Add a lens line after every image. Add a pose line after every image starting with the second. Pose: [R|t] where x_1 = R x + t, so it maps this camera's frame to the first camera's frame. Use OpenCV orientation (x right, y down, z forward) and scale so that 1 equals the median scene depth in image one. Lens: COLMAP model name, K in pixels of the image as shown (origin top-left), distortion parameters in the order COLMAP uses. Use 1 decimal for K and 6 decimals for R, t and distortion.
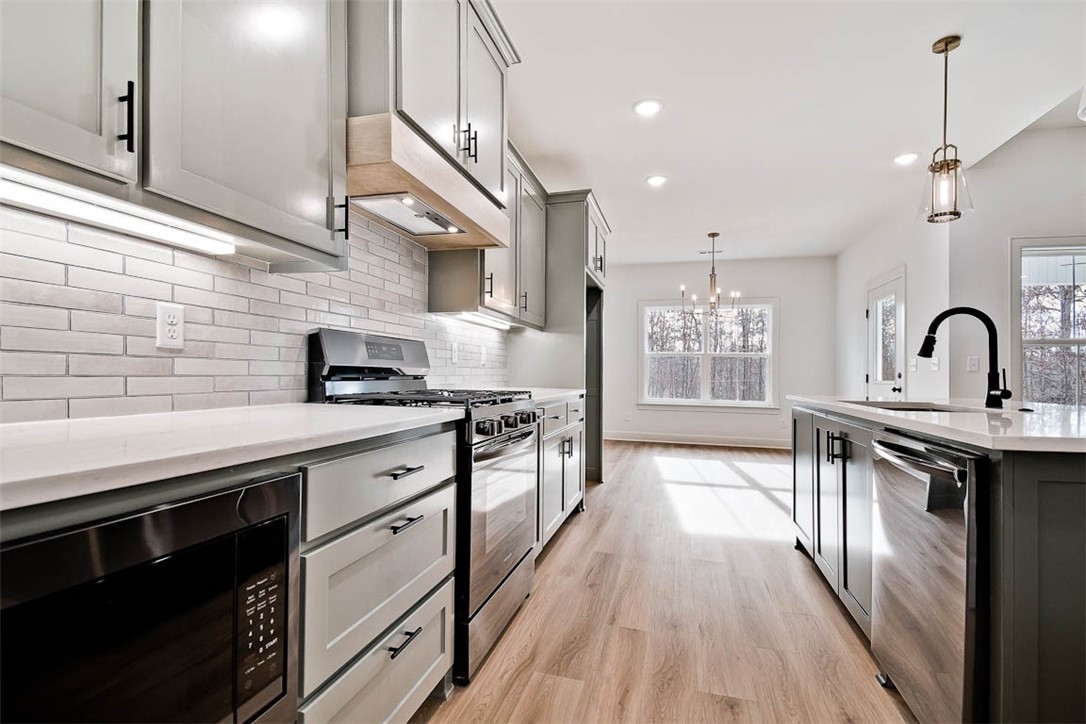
lens RADIAL K [[490.7, 0, 543.0], [0, 490.7, 362.0], [0, 0, 1]] dist [-0.000455, -0.016937]
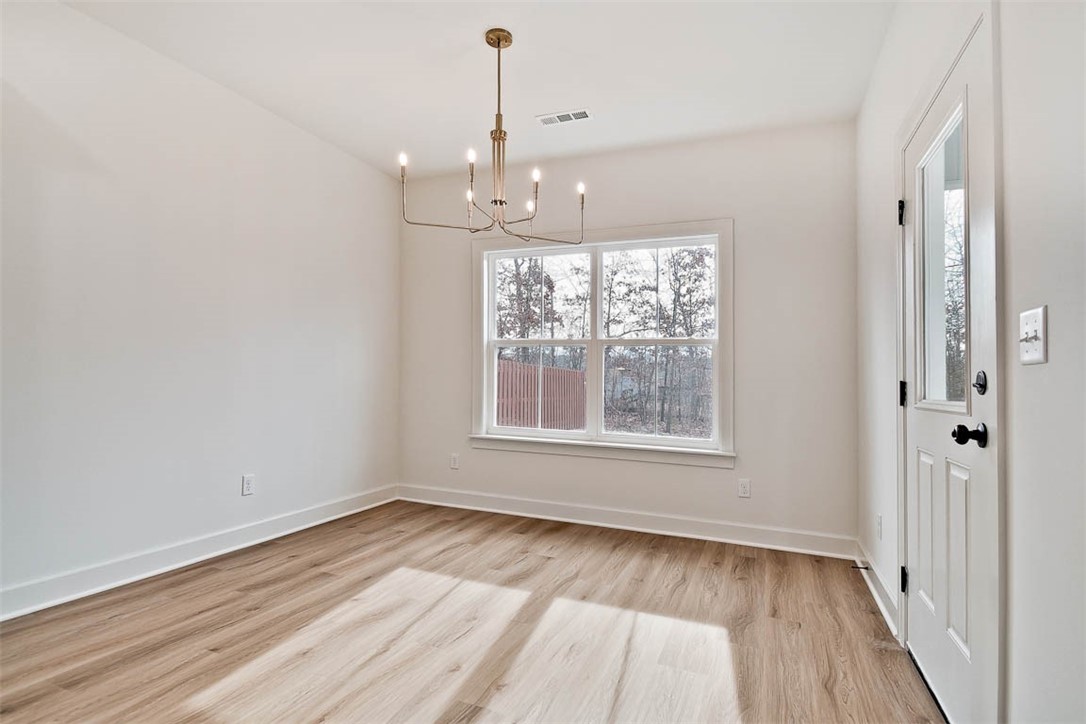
lens RADIAL K [[547.7, 0, 543.0], [0, 547.7, 362.0], [0, 0, 1]] dist [0.002446, 0.000128]
pose [[0.994247, 0.004646, -0.107011, 0.373424], [-0.006527, 0.999830, -0.017234, 0.016409], [0.106912, 0.017834, 0.994109, 0.481320]]
